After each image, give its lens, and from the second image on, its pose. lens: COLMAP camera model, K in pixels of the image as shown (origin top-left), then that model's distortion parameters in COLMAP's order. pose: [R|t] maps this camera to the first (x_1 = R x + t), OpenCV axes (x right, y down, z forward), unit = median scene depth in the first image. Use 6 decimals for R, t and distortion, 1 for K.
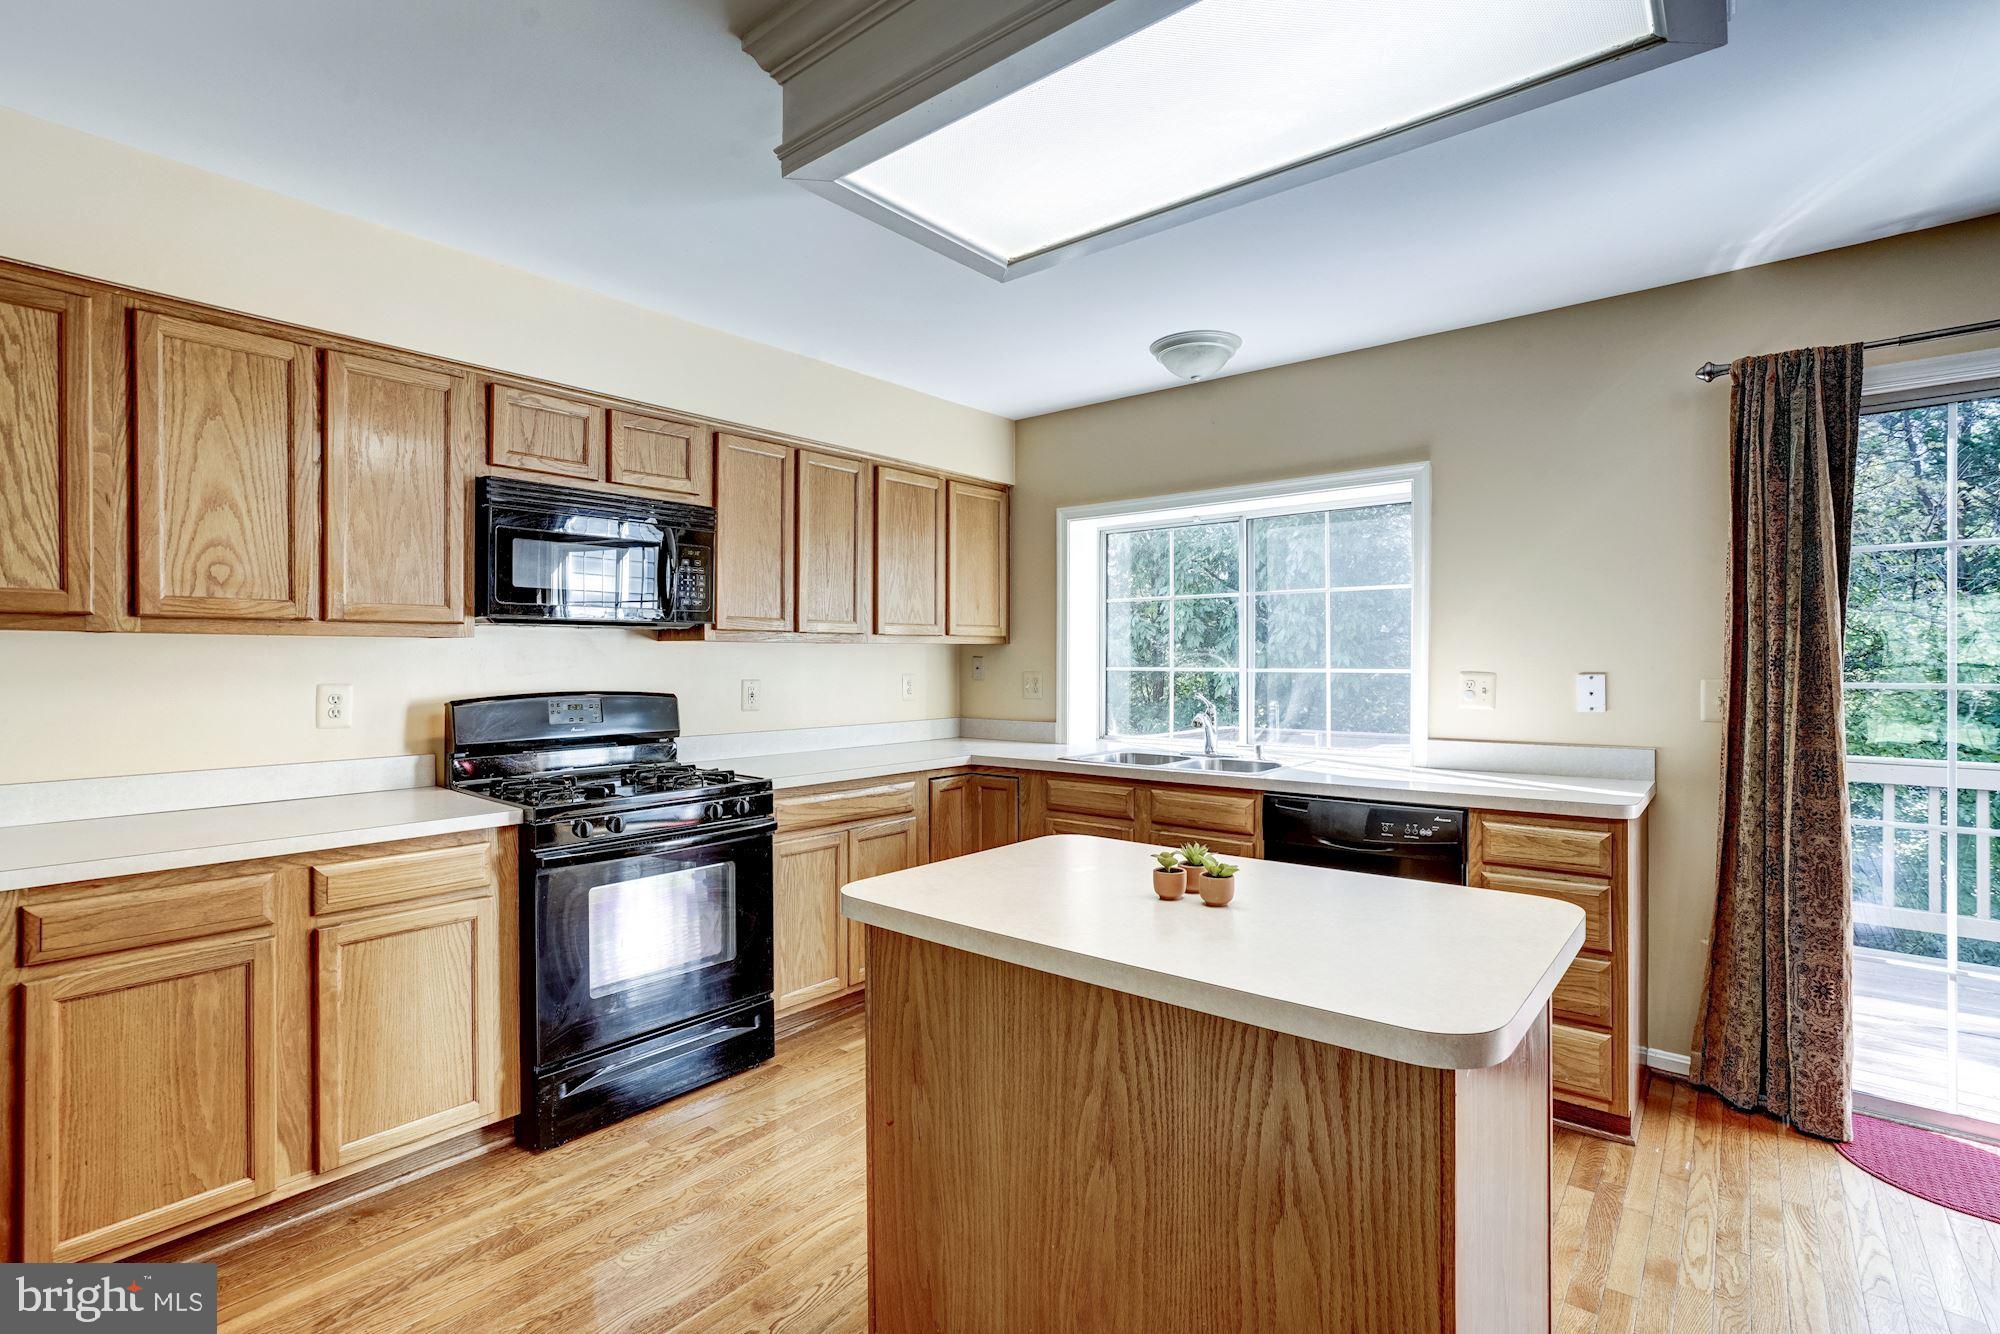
lens RADIAL K [[924.1, 0, 998.9], [0, 924.1, 669.1], [0, 0, 1]] dist [-0.002267, 0.000737]
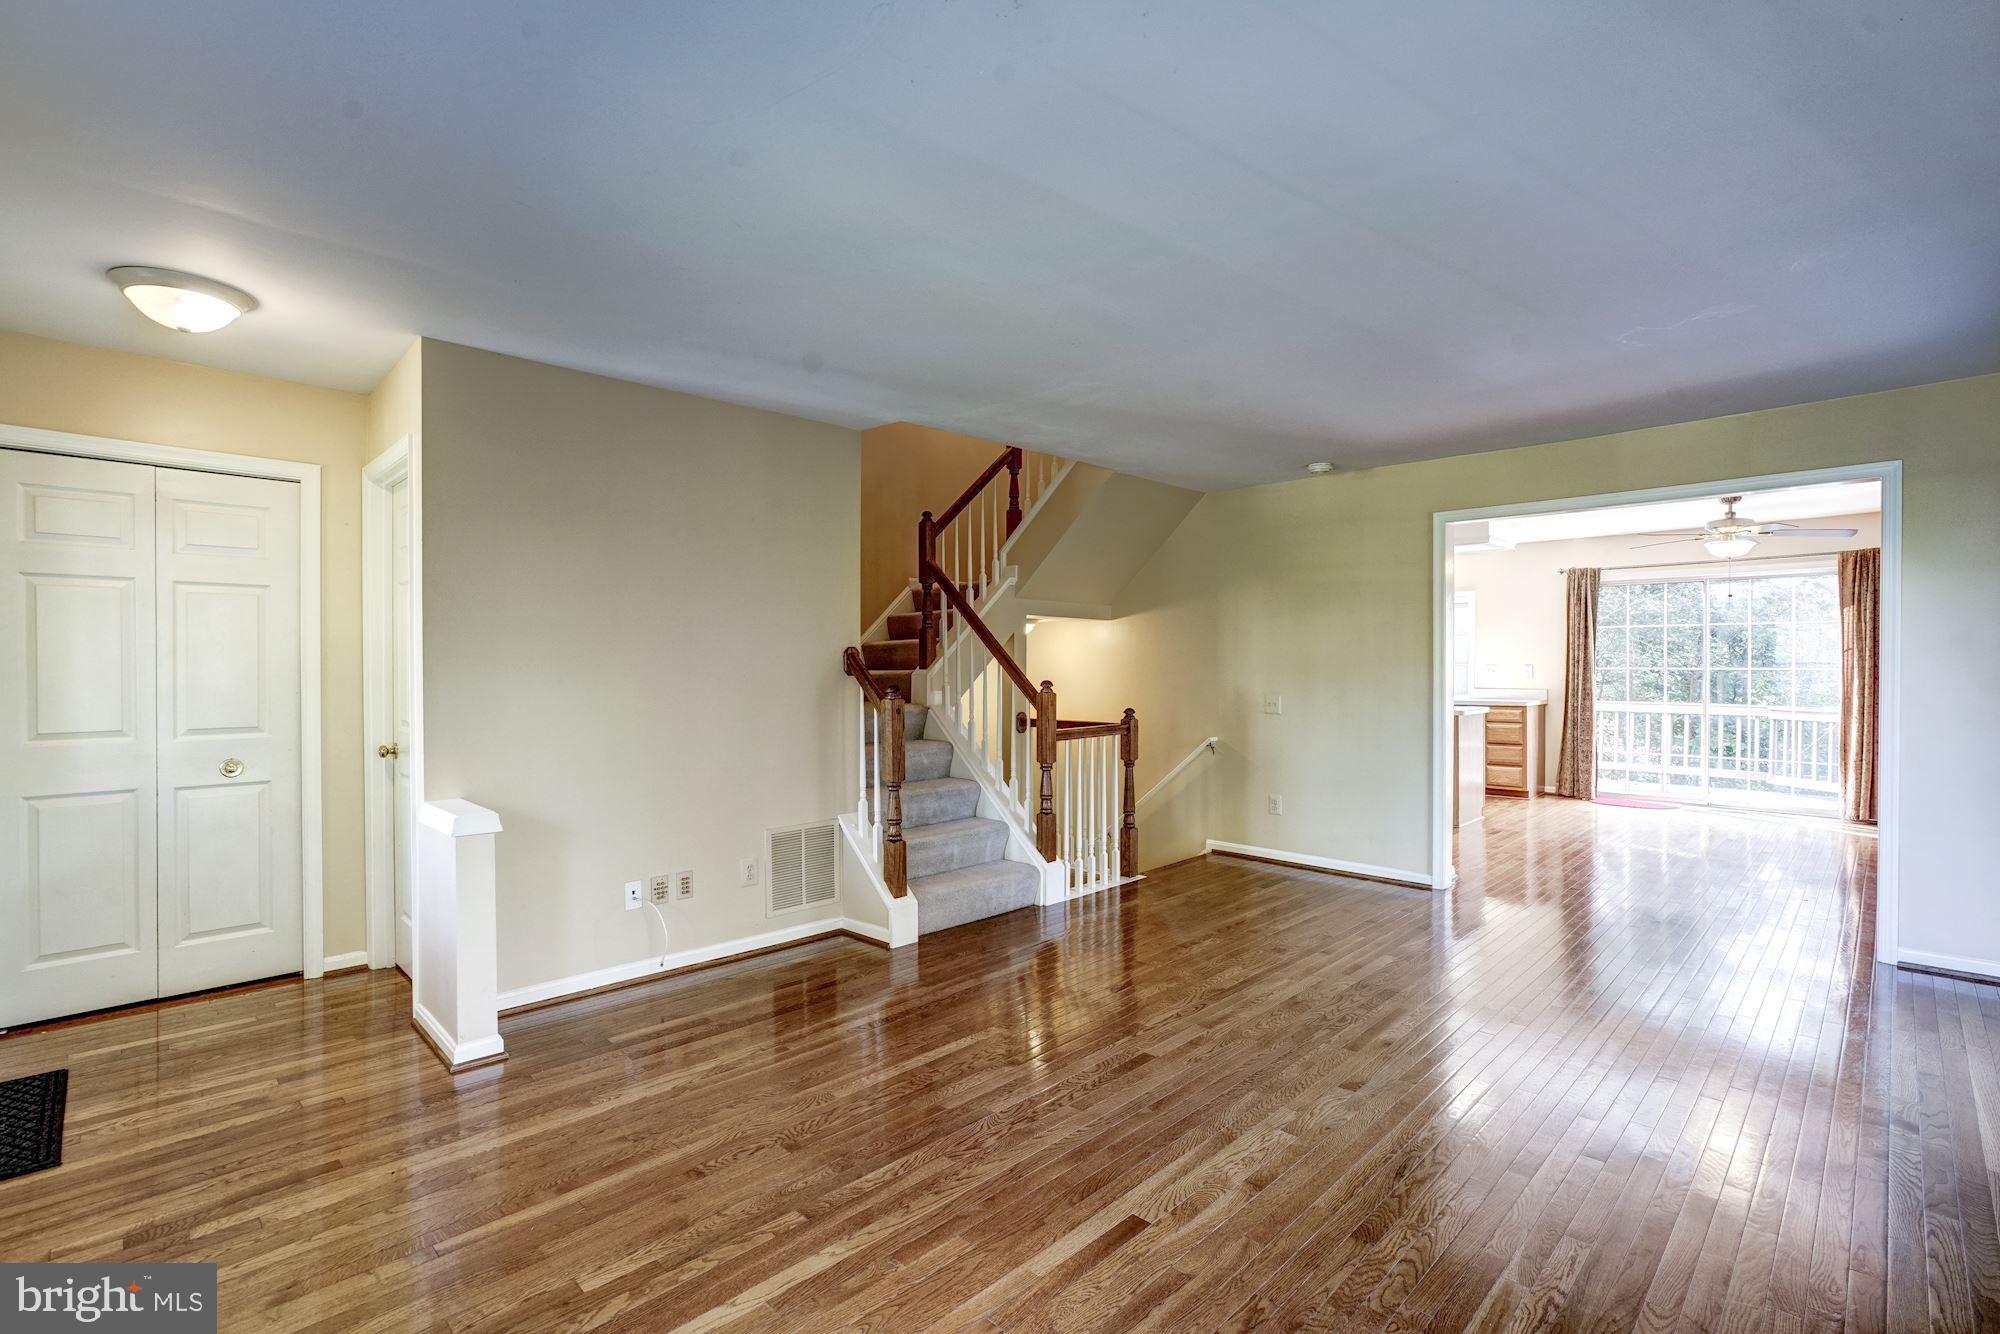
lens RADIAL K [[924.1, 0, 991.3], [0, 924.1, 675.6], [0, 0, 1]] dist [-0.002267, 0.000737]
pose [[0.995735, 0.001966, -0.092235, -0.946478], [-0.001815, 0.999997, 0.001720, 0.041219], [0.092238, -0.001545, 0.995736, -2.485434]]
